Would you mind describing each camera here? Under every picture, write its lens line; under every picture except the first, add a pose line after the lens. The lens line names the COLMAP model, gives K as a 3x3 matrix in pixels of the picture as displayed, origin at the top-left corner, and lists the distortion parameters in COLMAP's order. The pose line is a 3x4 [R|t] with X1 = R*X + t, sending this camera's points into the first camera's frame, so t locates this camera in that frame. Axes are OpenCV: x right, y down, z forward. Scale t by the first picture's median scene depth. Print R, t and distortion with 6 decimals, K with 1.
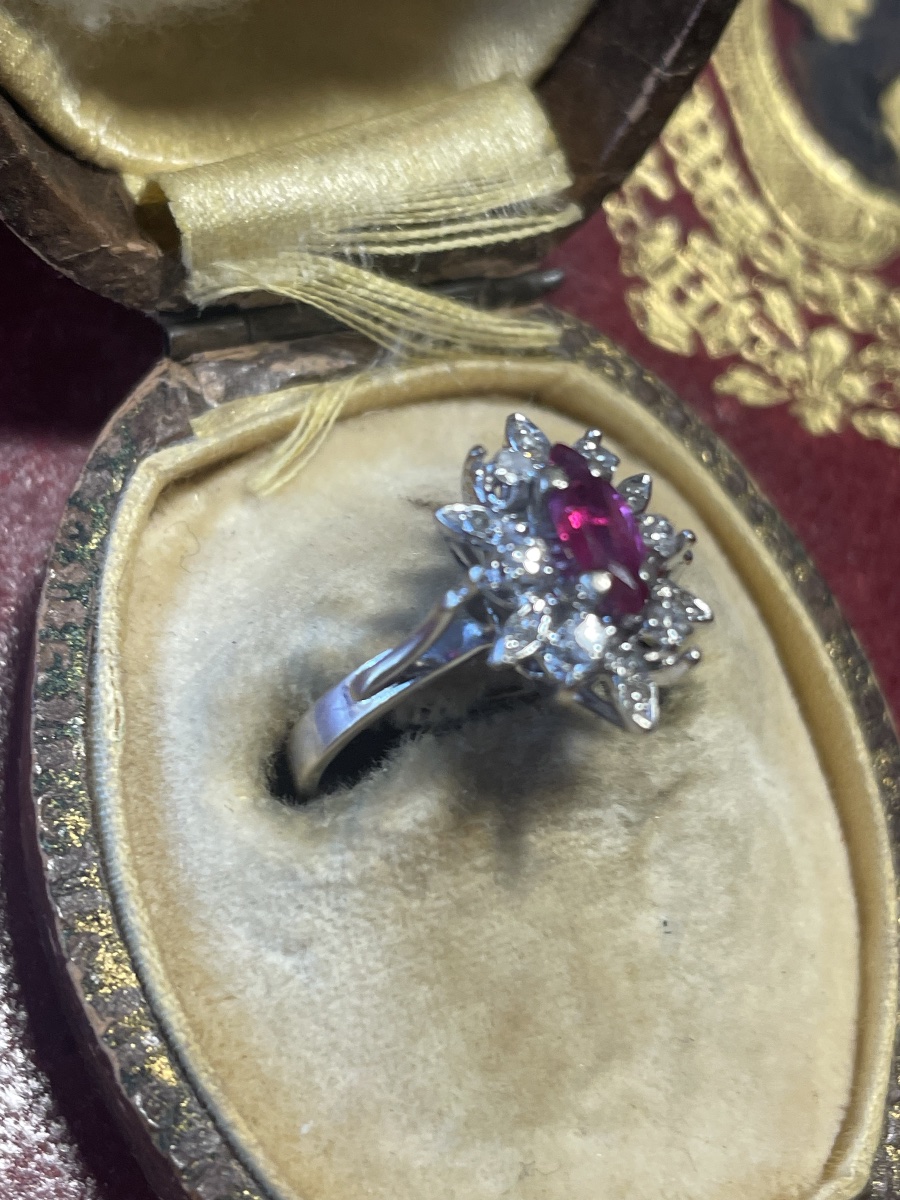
lens RADIAL K [[1823.2, 0, 450.0], [0, 1823.2, 600.0], [0, 0, 1]] dist [-0.000126, -0.207844]
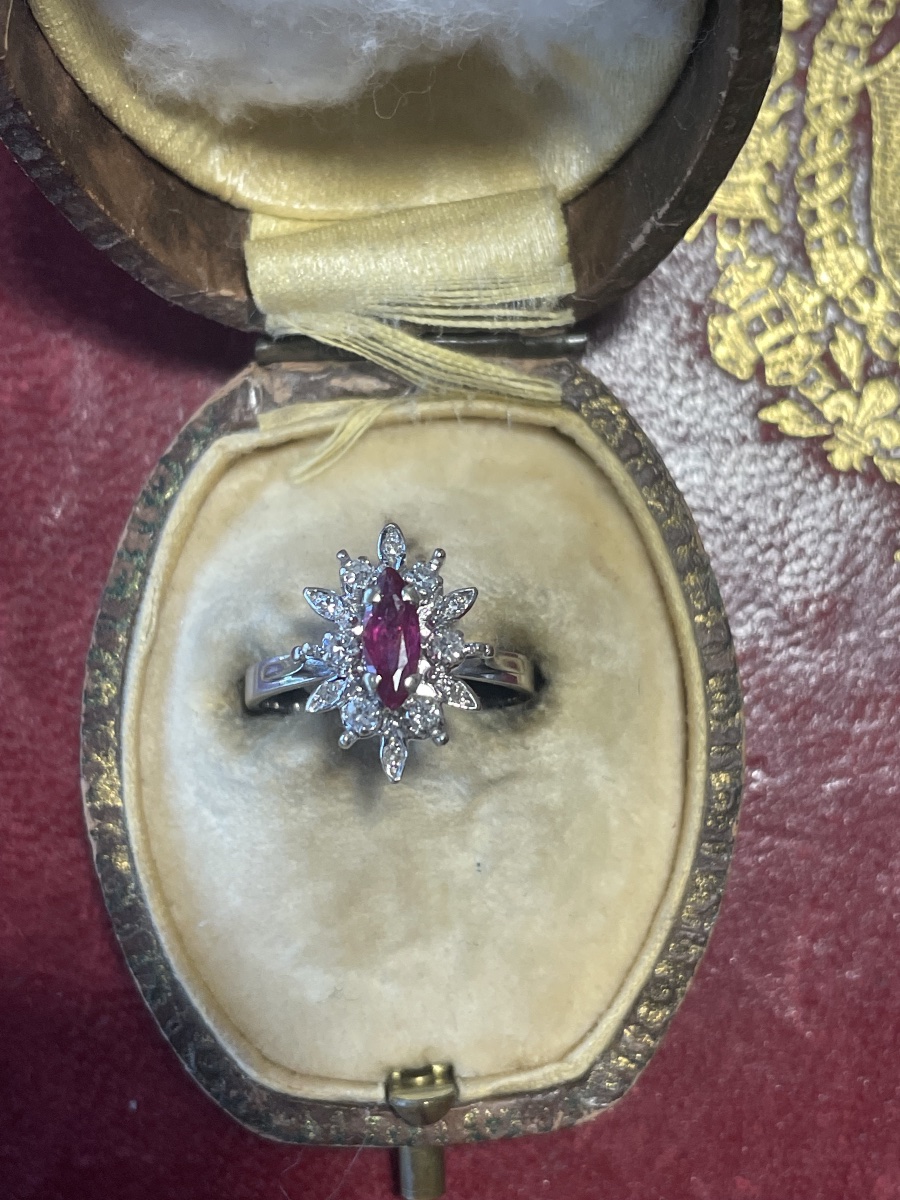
lens RADIAL K [[1823.2, 0, 450.0], [0, 1823.2, 600.0], [0, 0, 1]] dist [-0.000126, -0.207844]
pose [[0.911829, 0.275298, -0.304598, 0.439407], [-0.176749, 0.932829, 0.313990, -0.420019], [0.370578, -0.232468, 0.899239, -0.206608]]
